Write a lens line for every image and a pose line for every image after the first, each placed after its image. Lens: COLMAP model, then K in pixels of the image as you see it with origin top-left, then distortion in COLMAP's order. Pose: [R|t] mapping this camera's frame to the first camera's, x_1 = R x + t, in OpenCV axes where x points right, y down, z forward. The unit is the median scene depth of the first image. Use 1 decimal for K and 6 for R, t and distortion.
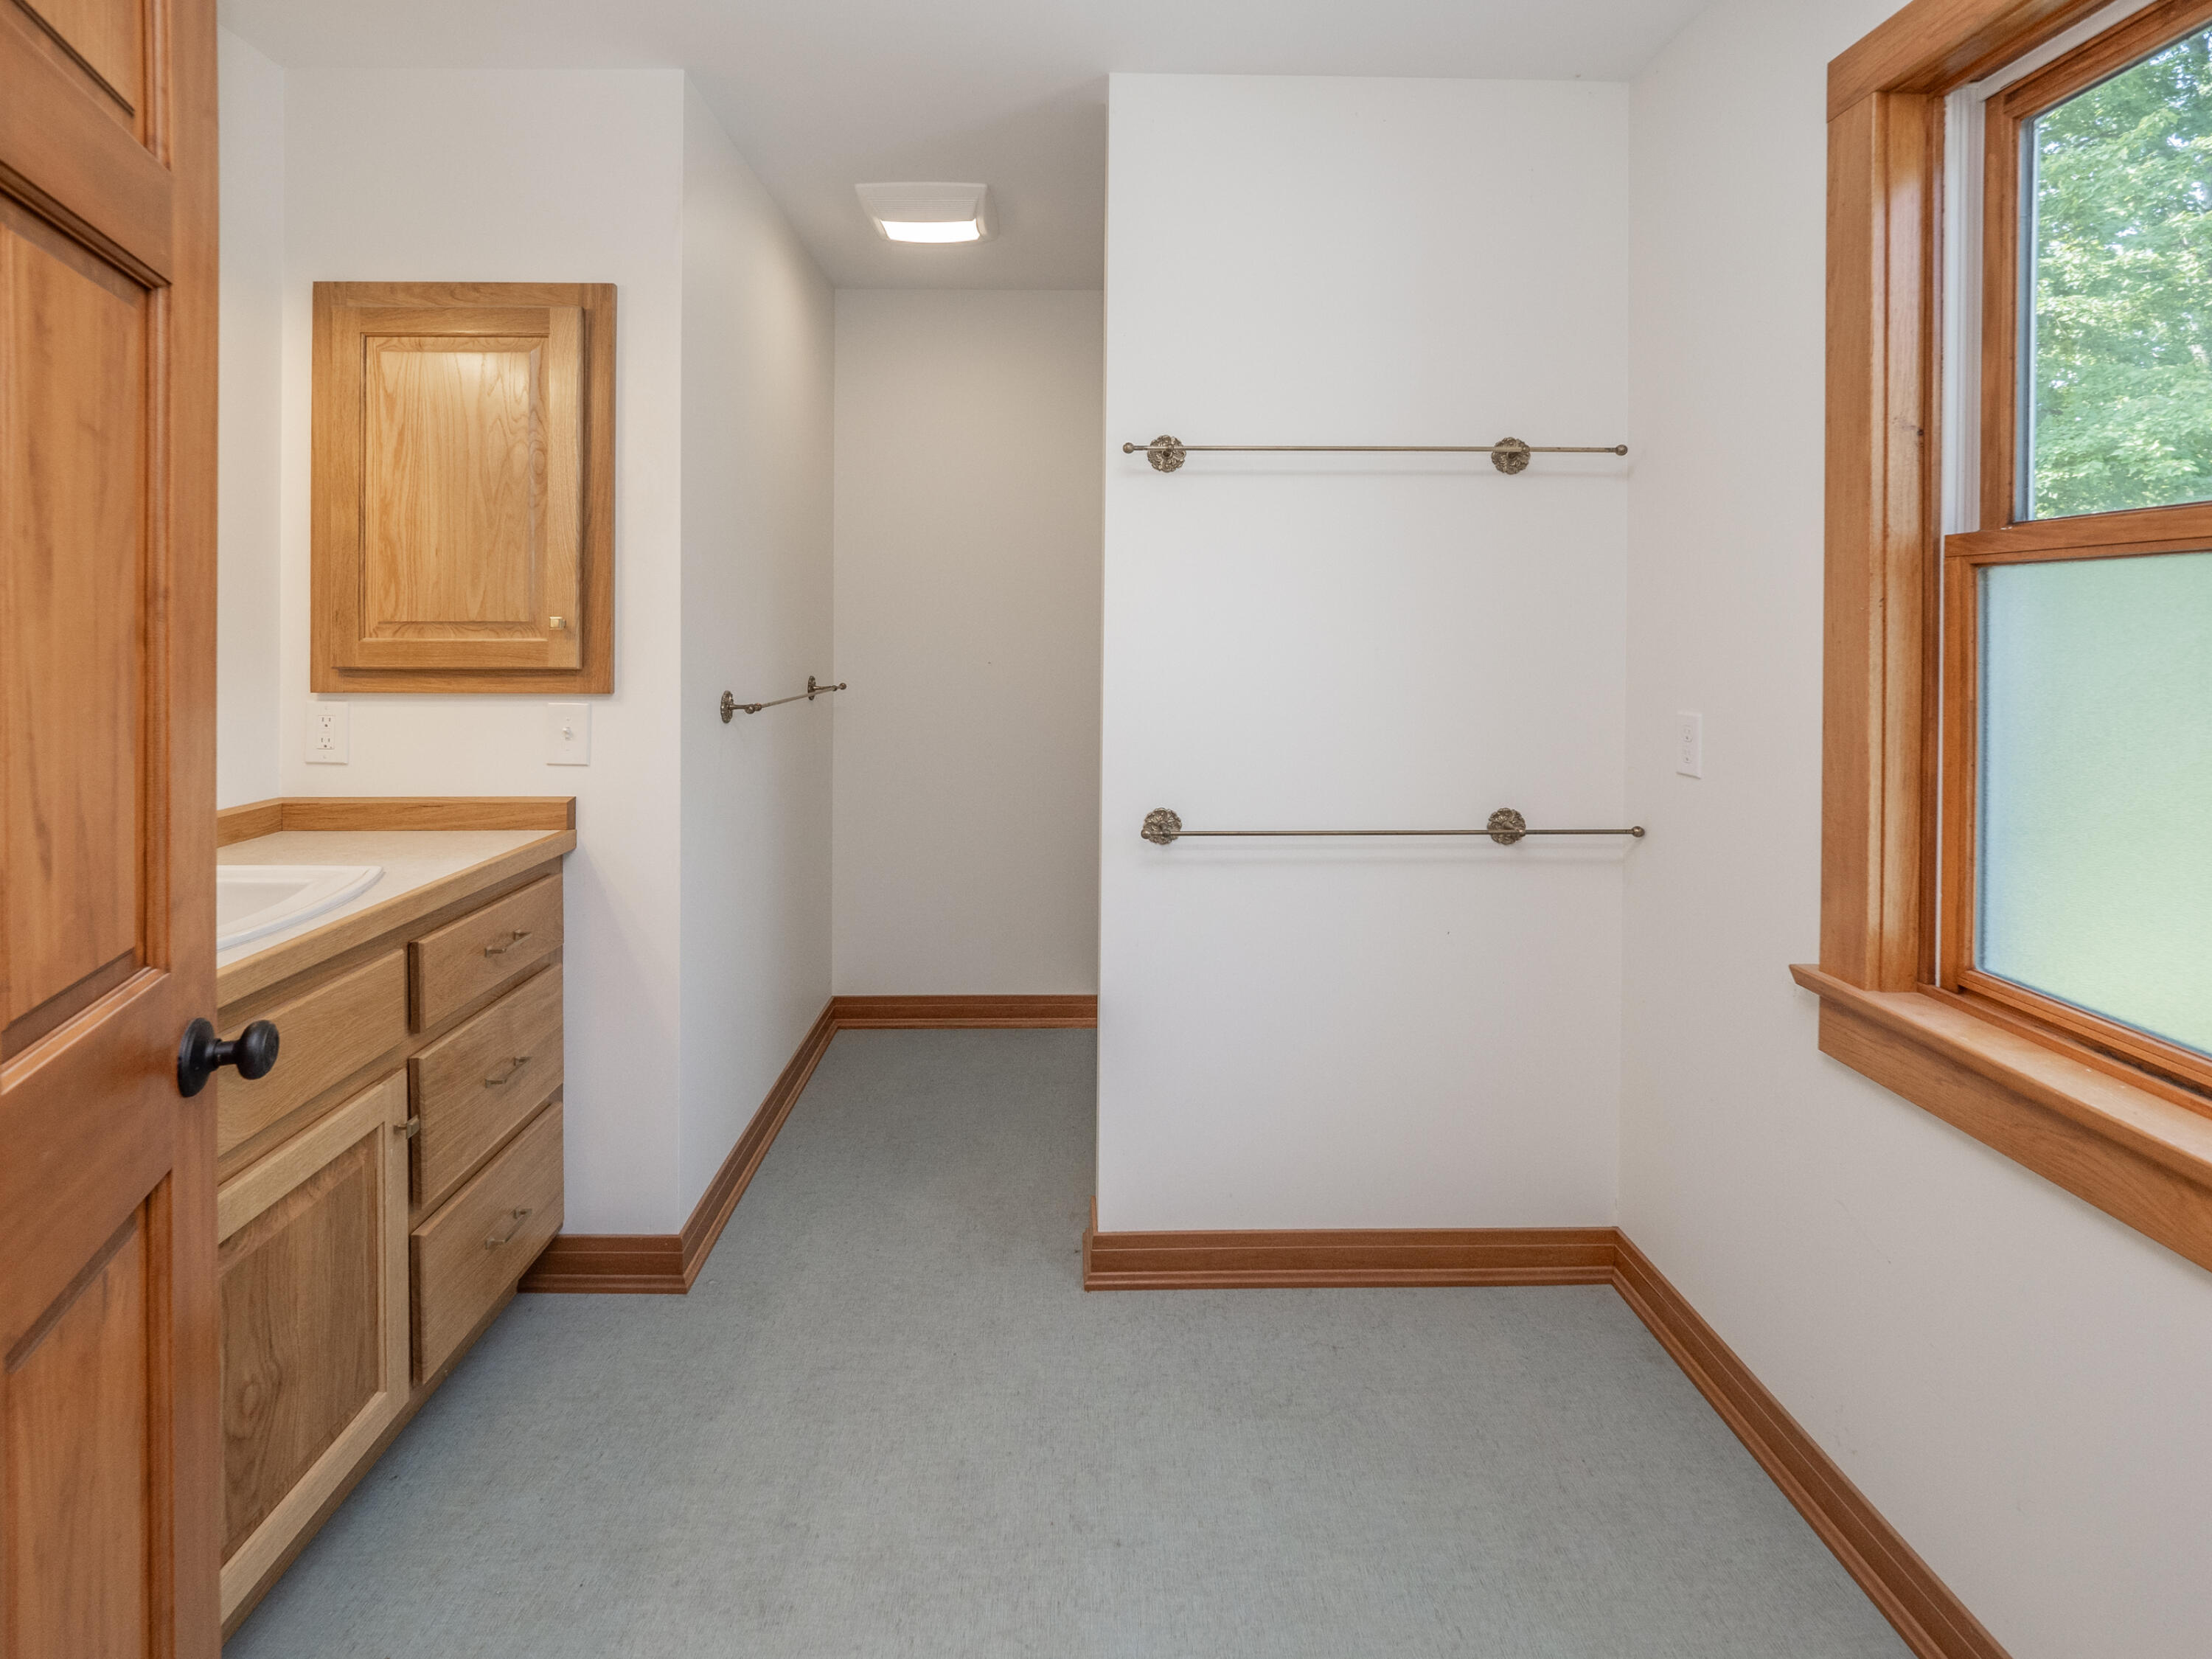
lens RADIAL K [[902.7, 0, 1106.0], [0, 902.7, 829.5], [0, 0, 1]] dist [0.000511, -0.011522]
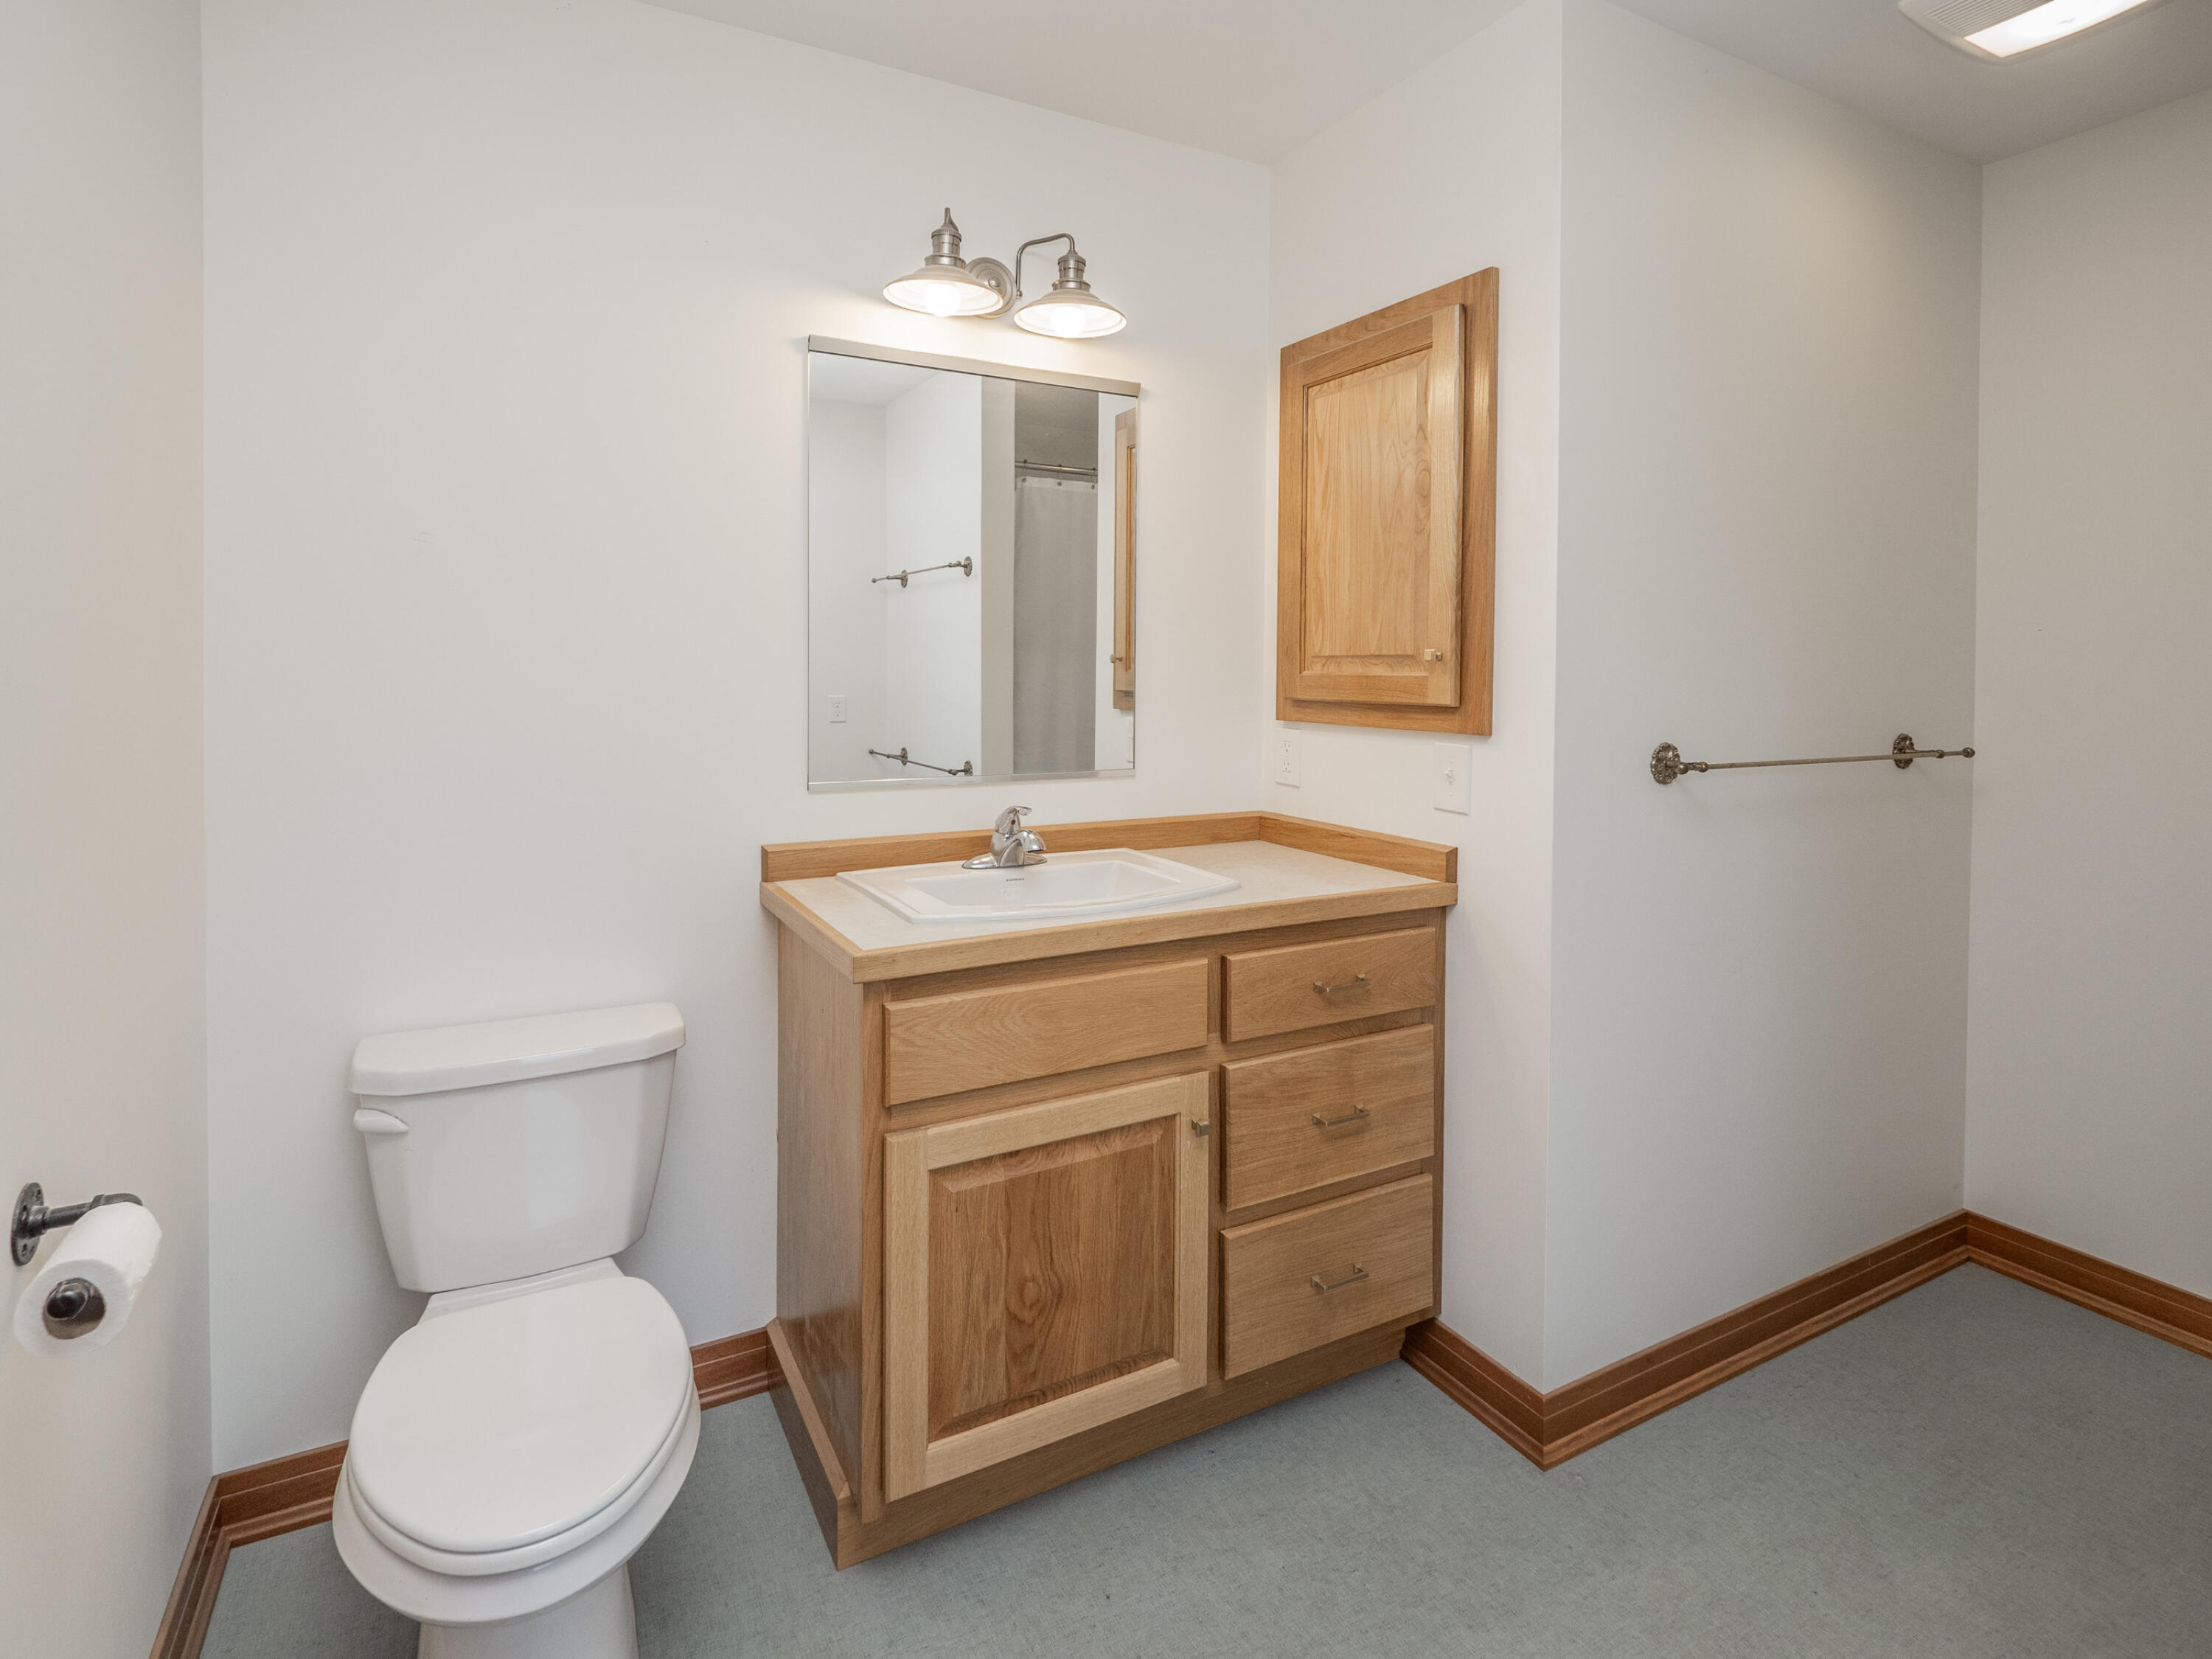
lens RADIAL K [[1069.6, 0, 1134.7], [0, 1069.6, 835.0], [0, 0, 1]] dist [0.002993, -0.015910]
pose [[0.498257, 0.131796, -0.856954, 0.203071], [-0.187473, 0.981374, 0.041930, -0.040856], [0.846518, 0.139764, 0.513685, 0.220040]]
